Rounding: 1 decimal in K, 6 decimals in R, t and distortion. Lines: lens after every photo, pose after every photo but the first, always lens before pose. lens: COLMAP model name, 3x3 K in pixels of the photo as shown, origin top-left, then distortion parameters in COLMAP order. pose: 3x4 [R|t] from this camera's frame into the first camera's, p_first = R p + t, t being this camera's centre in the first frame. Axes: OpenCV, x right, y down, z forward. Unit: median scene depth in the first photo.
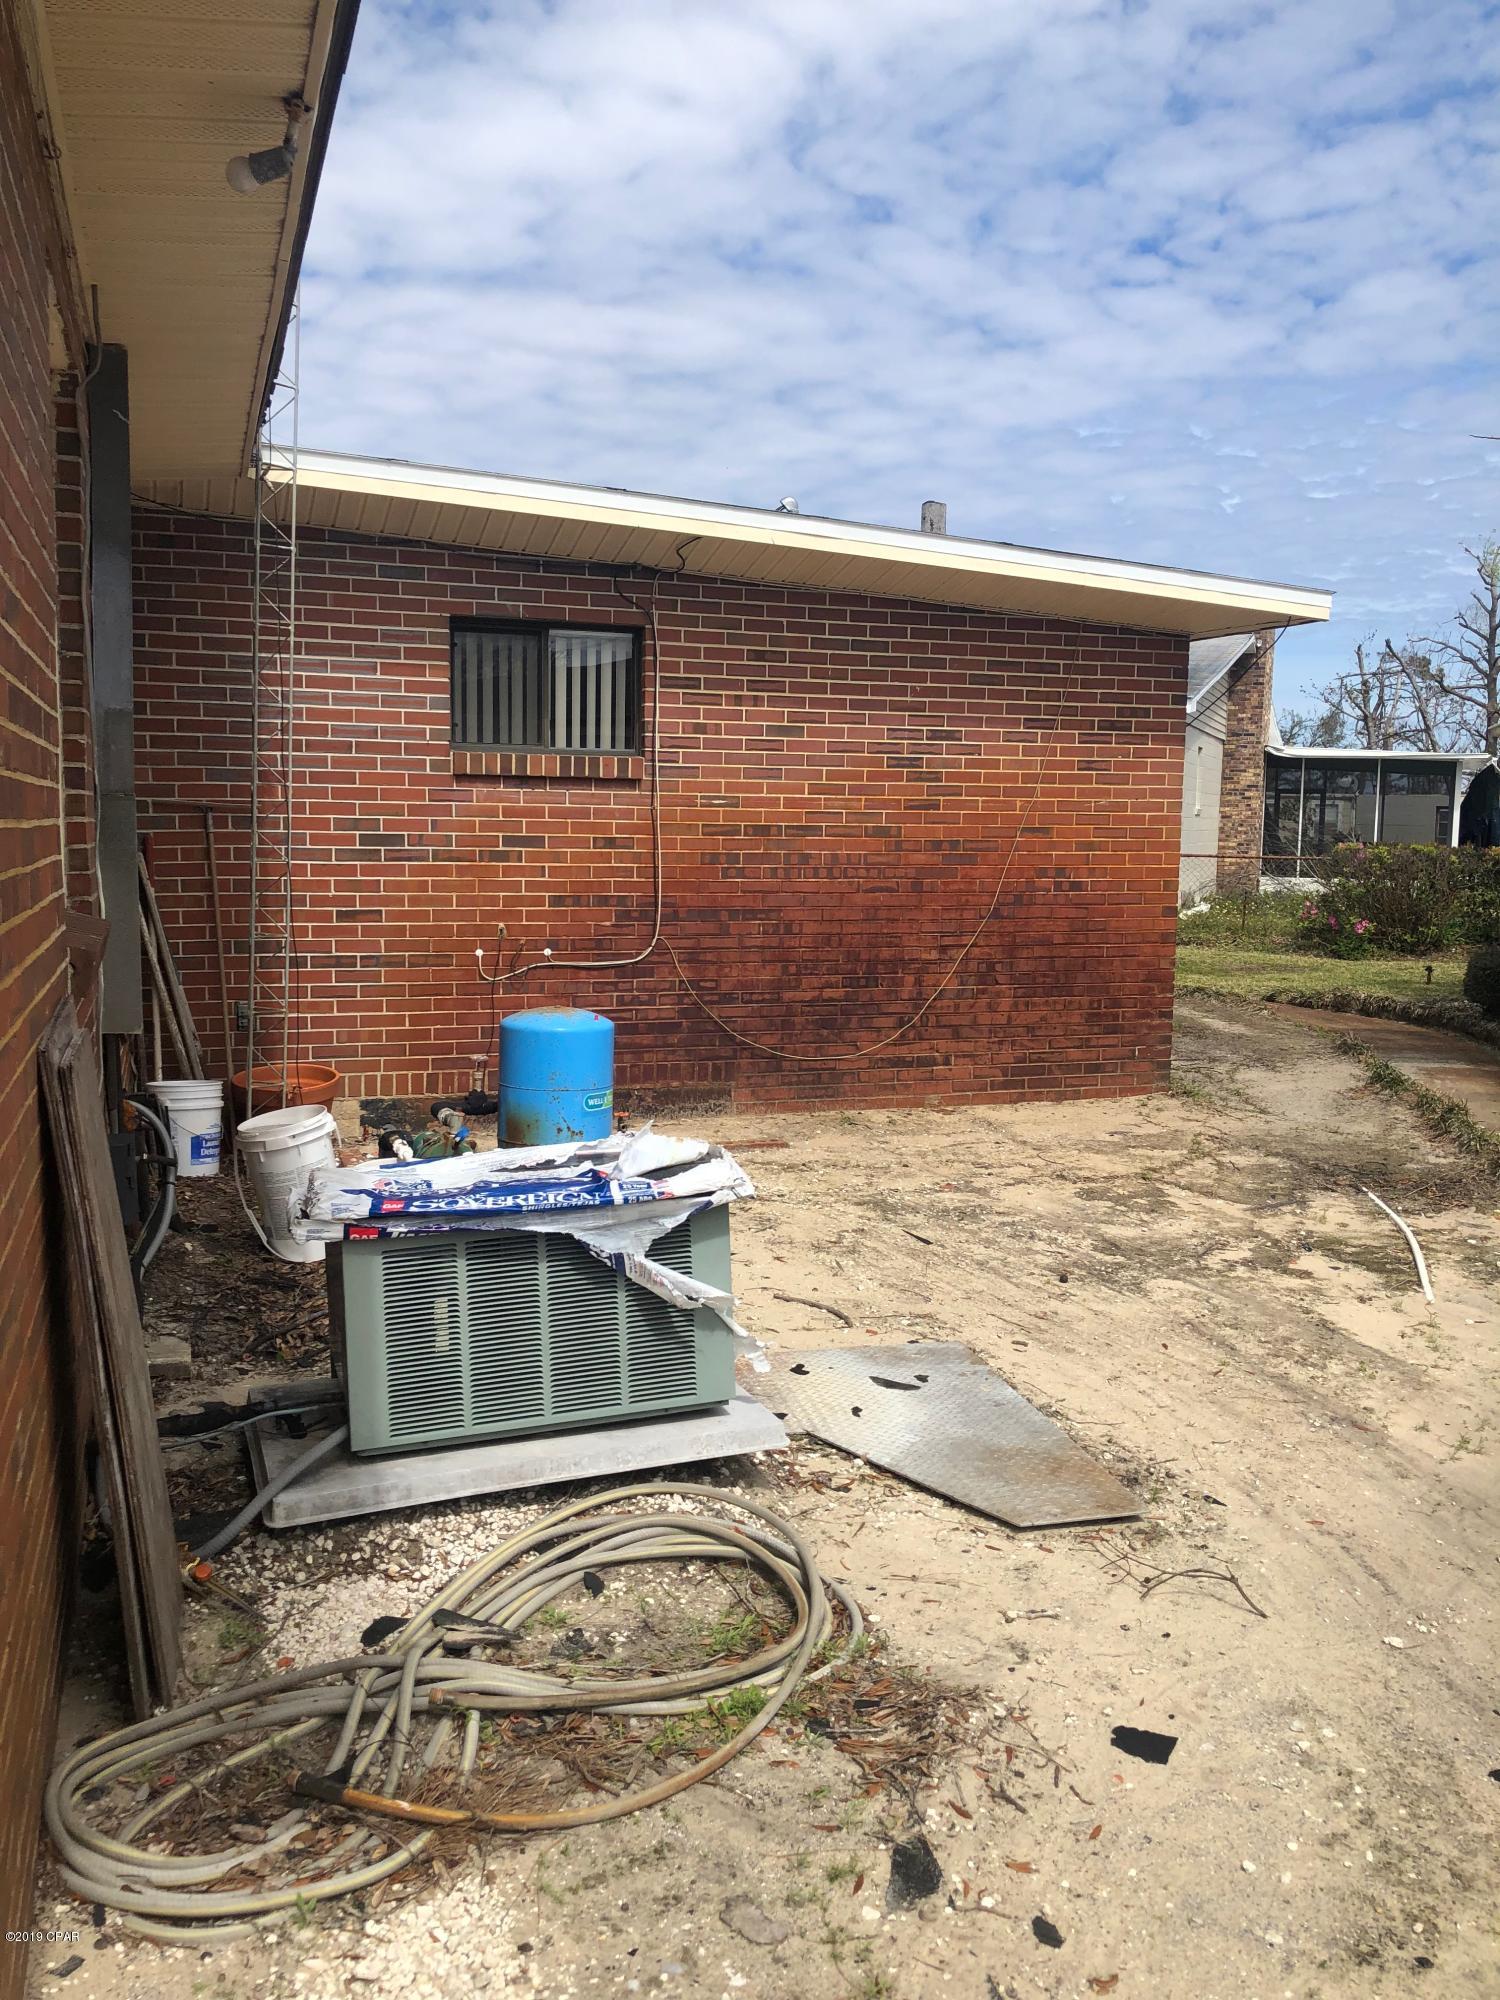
lens RADIAL K [[1630.3, 0, 750.0], [0, 1630.3, 1000.0], [0, 0, 1]] dist [0.008408, -0.016387]
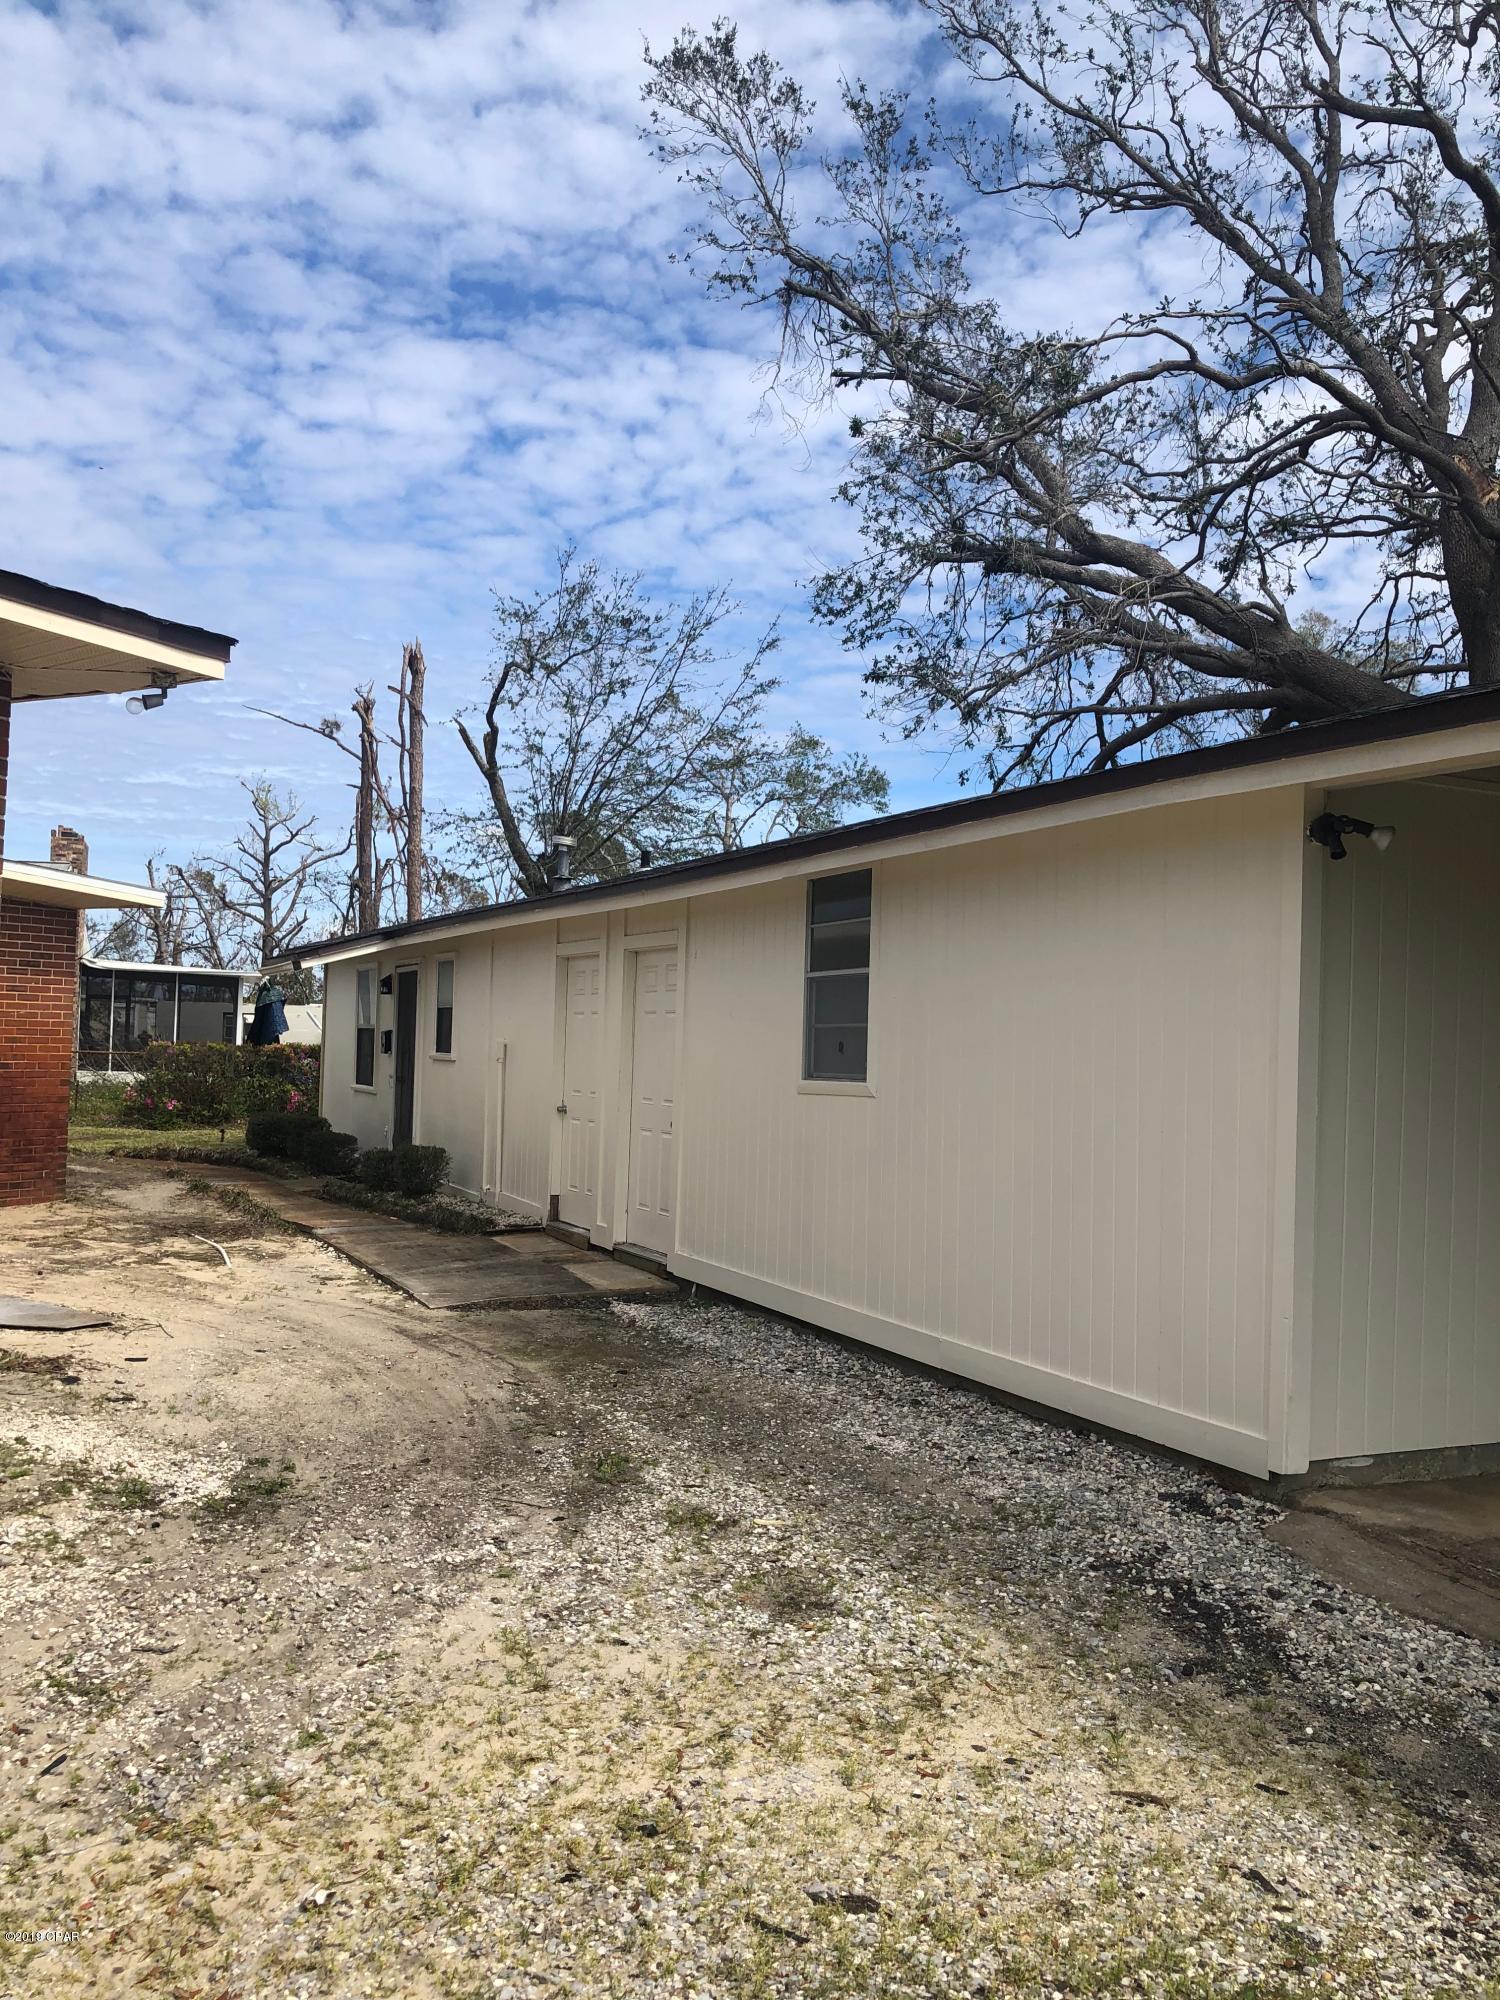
lens RADIAL K [[1630.3, 0, 750.0], [0, 1630.3, 1000.0], [0, 0, 1]] dist [0.008408, -0.016387]
pose [[0.758808, 0.024202, 0.650864, -0.171546], [0.054925, 0.993372, -0.100972, 0.039024], [-0.648994, 0.112367, 0.752449, -0.400217]]
